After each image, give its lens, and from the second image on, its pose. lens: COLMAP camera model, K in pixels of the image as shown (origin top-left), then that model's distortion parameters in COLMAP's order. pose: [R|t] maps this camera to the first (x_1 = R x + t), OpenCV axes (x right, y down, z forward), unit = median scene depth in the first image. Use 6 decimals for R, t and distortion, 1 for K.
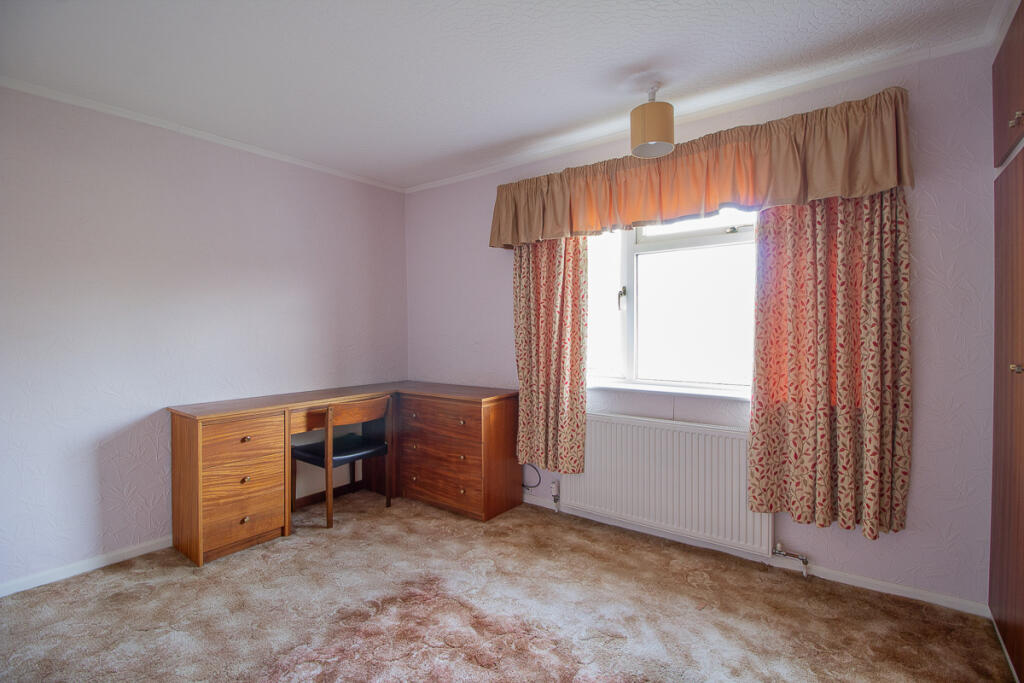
lens RADIAL K [[473.2, 0, 526.0], [0, 473.2, 337.6], [0, 0, 1]] dist [0.001242, -0.013549]
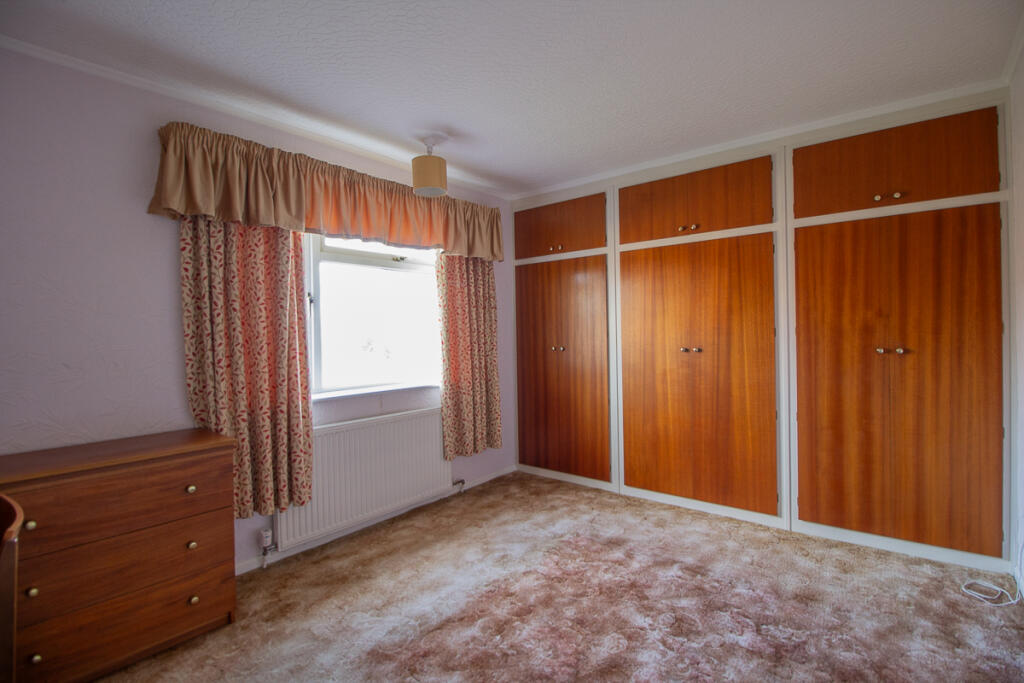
lens RADIAL K [[473.2, 0, 526.0], [0, 473.2, 337.6], [0, 0, 1]] dist [0.001242, -0.013549]
pose [[0.047771, -0.005704, 0.998842, -0.895592], [0.039465, 0.999214, 0.003819, -0.005406], [-0.998078, 0.039237, 0.047958, 0.642940]]
